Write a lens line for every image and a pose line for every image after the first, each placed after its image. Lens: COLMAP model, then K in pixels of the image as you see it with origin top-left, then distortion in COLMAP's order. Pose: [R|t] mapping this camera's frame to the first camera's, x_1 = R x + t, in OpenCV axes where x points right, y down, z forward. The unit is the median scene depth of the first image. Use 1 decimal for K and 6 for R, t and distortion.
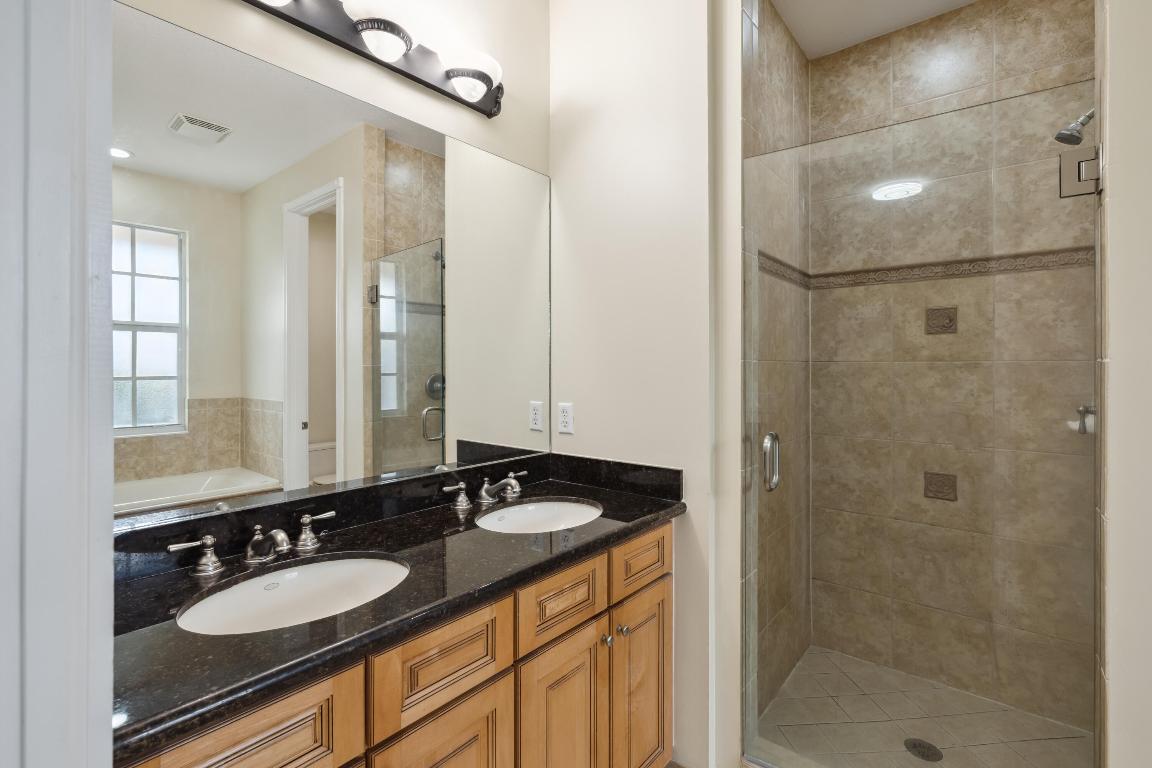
lens RADIAL K [[526.4, 0, 571.2], [0, 526.4, 365.5], [0, 0, 1]] dist [-0.000353, 0.001176]
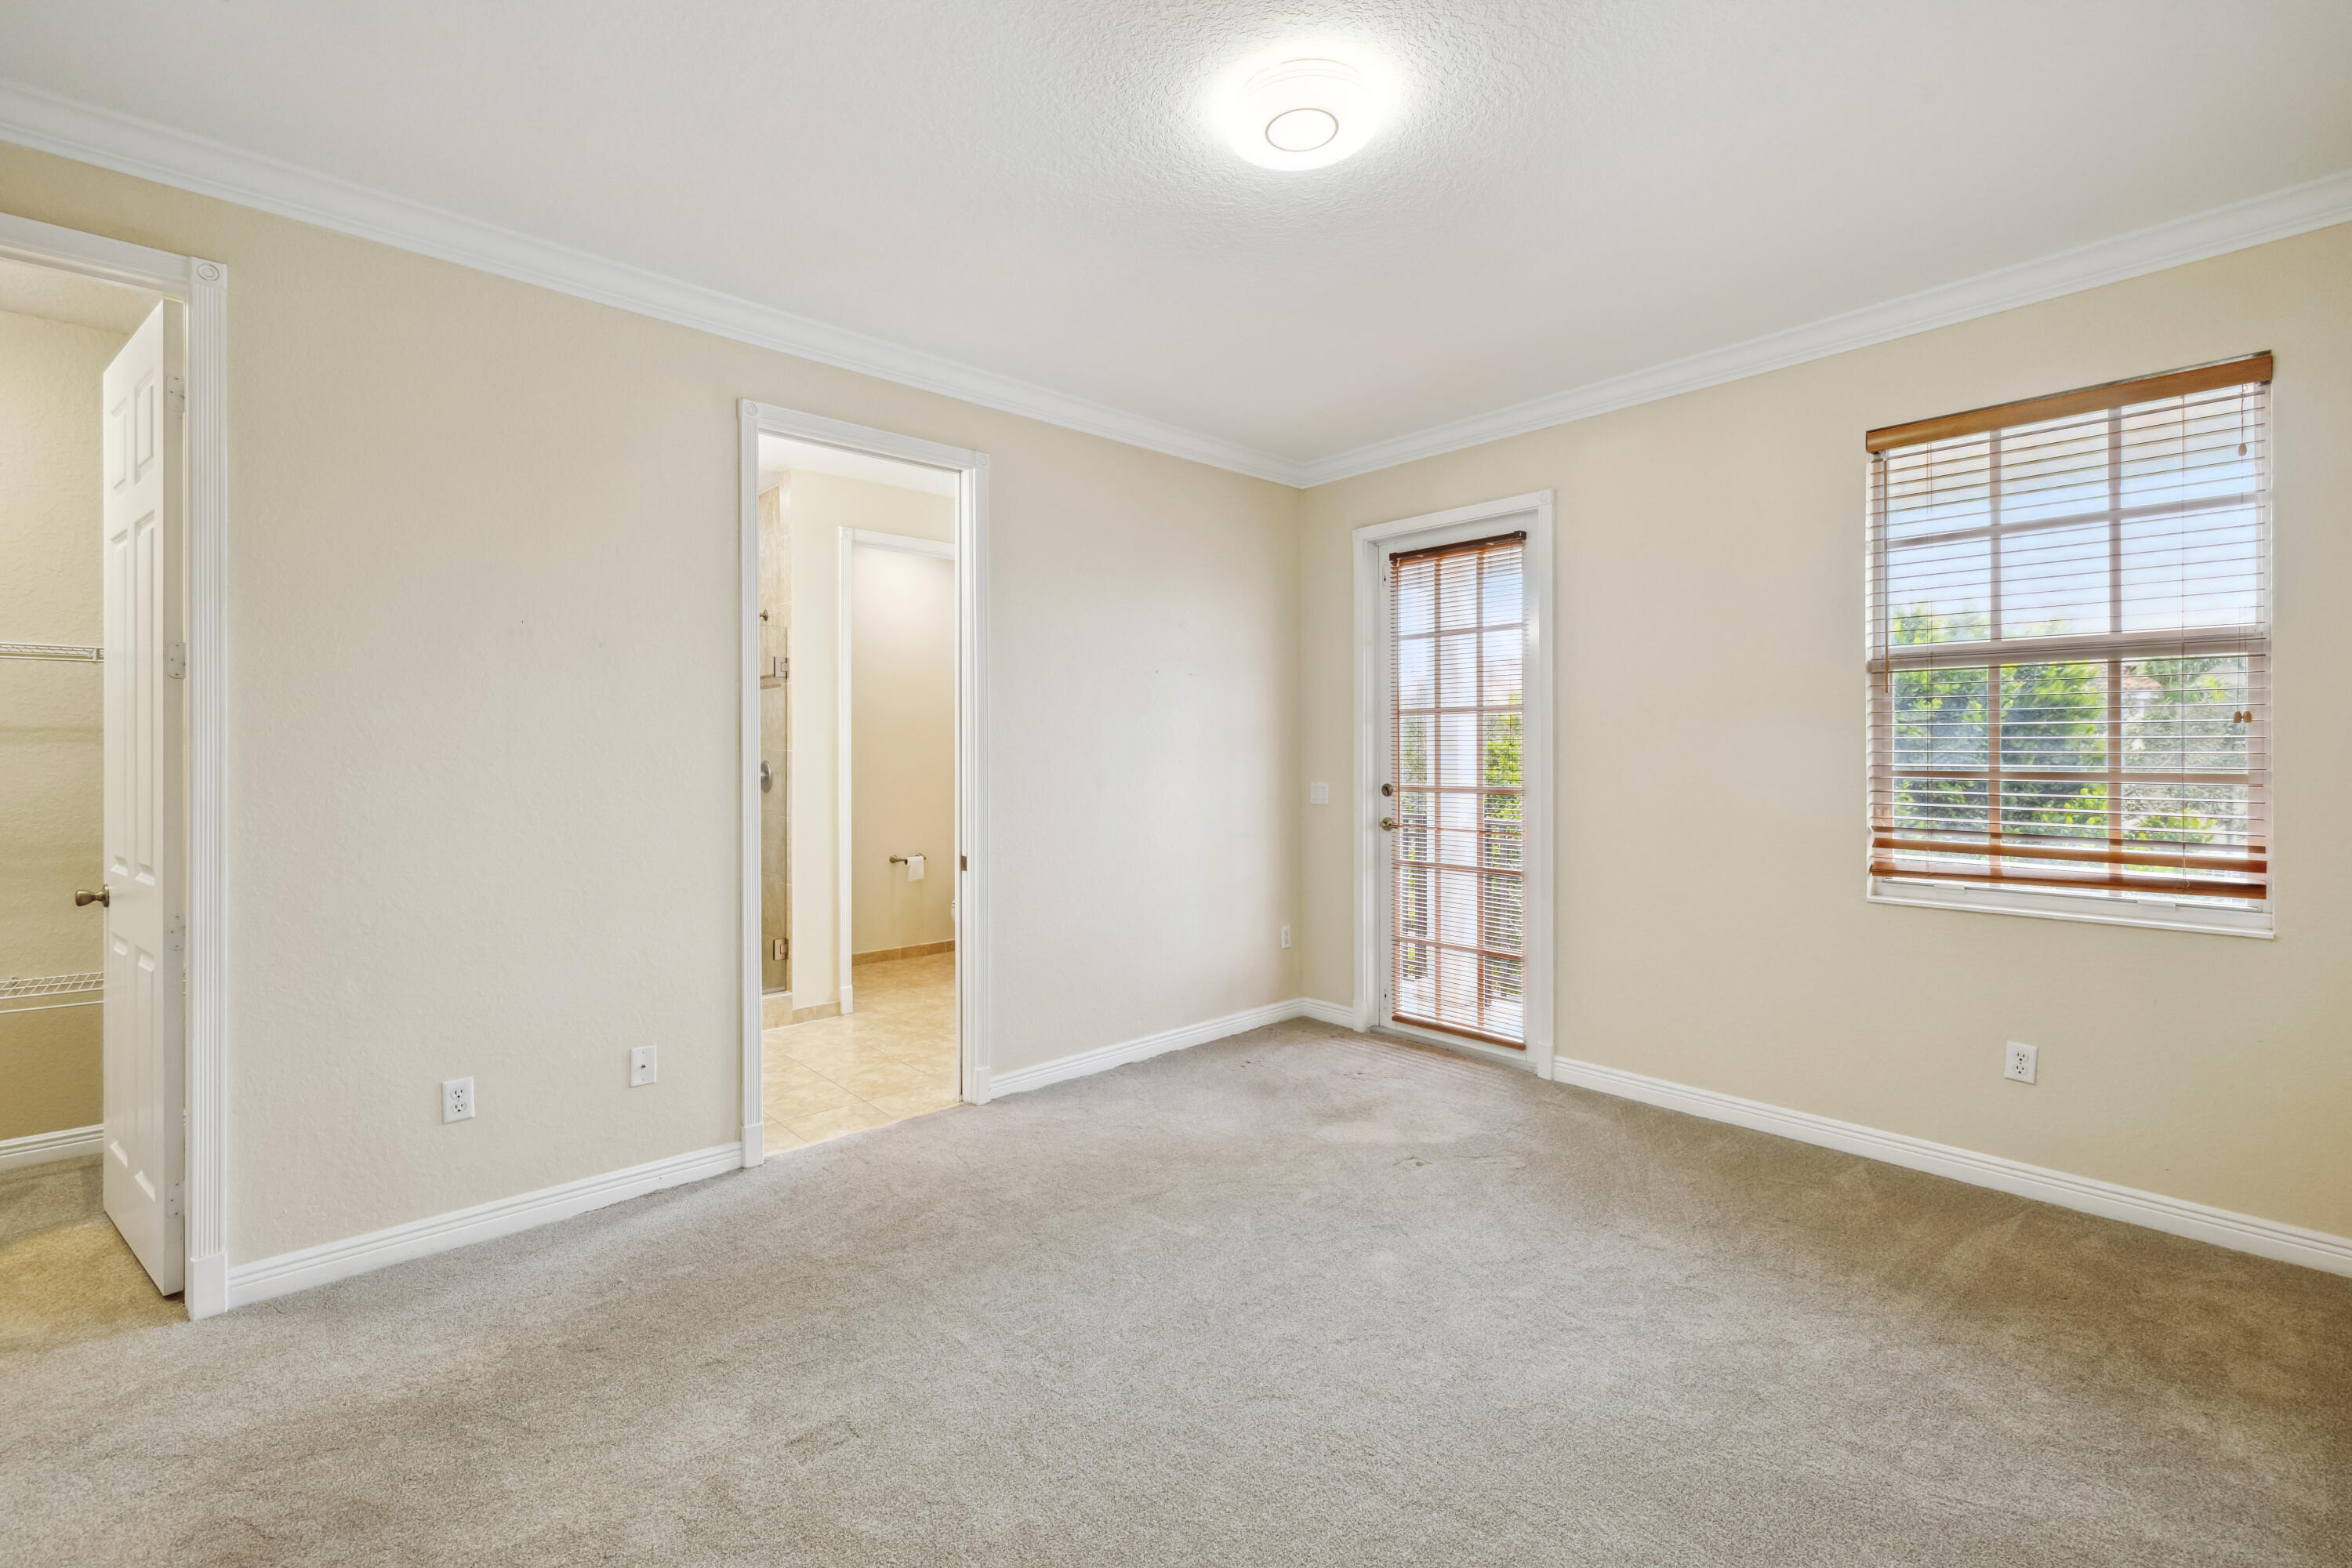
lens RADIAL K [[996.5, 0, 1175.1], [0, 996.5, 758.6], [0, 0, 1]] dist [0.001789, -0.000065]
pose [[0.122540, -0.003872, 0.992456, -1.732926], [-0.000247, 0.999992, 0.003932, 0.008451], [-0.992464, -0.000727, 0.122538, -0.675595]]
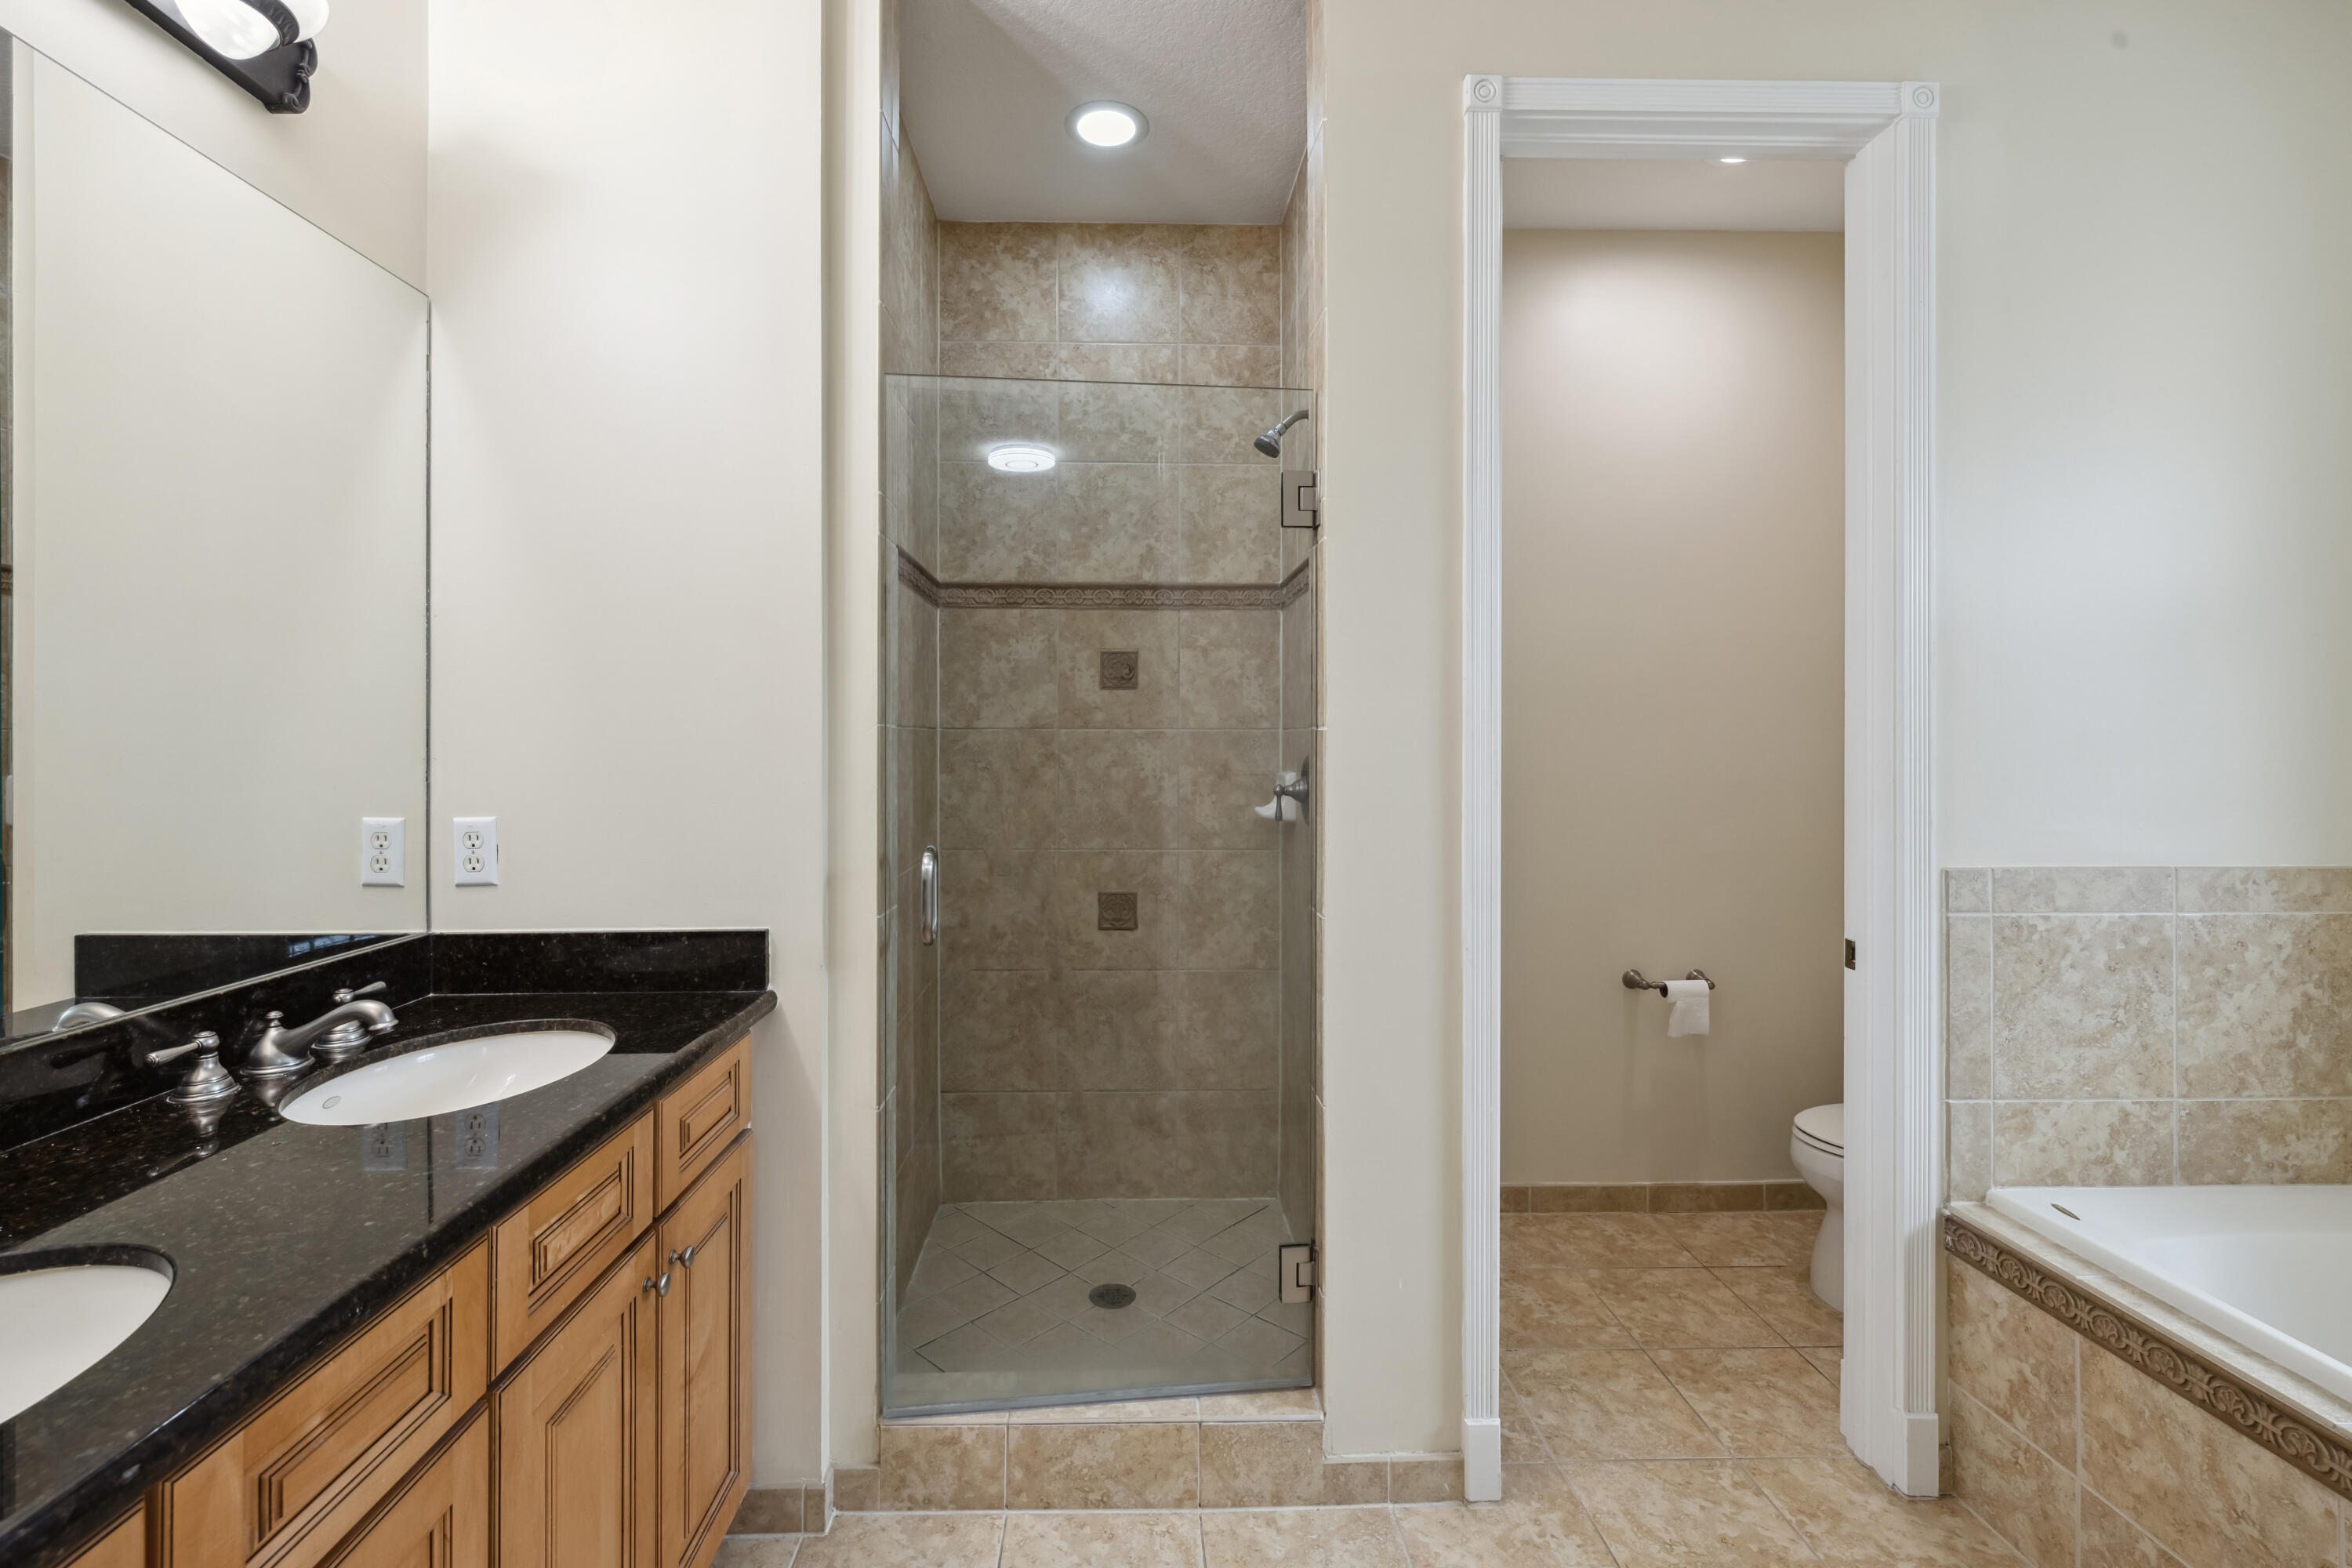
lens RADIAL K [[1004.5, 0, 1151.4], [0, 1004.5, 735.7], [0, 0, 1]] dist [0.003540, 0.000485]
pose [[0.751777, 0.002595, 0.659413, -0.138417], [-0.002481, 0.999996, -0.001106, 0.002209], [-0.659413, -0.000805, 0.751780, -0.013346]]
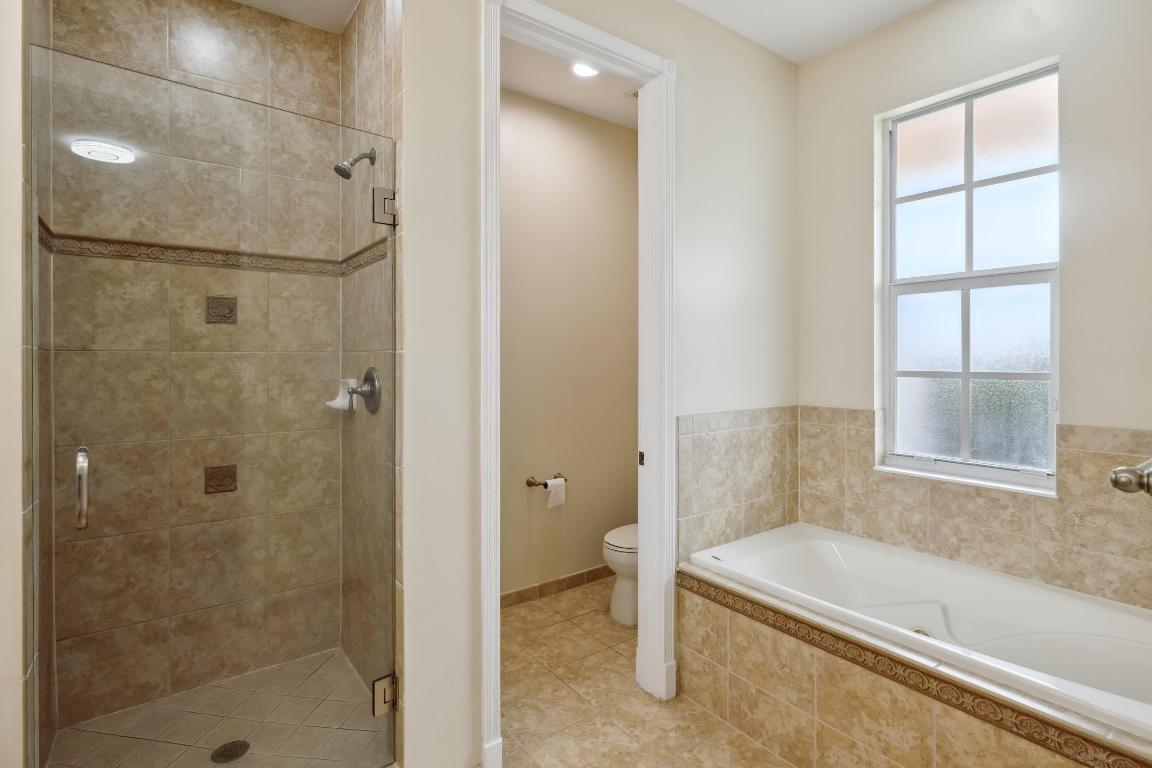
lens RADIAL K [[554.6, 0, 564.1], [0, 554.6, 359.0], [0, 0, 1]] dist [-0.003408, 0.000909]
pose [[0.254592, -0.001195, 0.967048, -0.140853], [-0.001985, 0.999996, 0.001758, 0.002853], [-0.967047, -0.002368, 0.254588, 0.129868]]
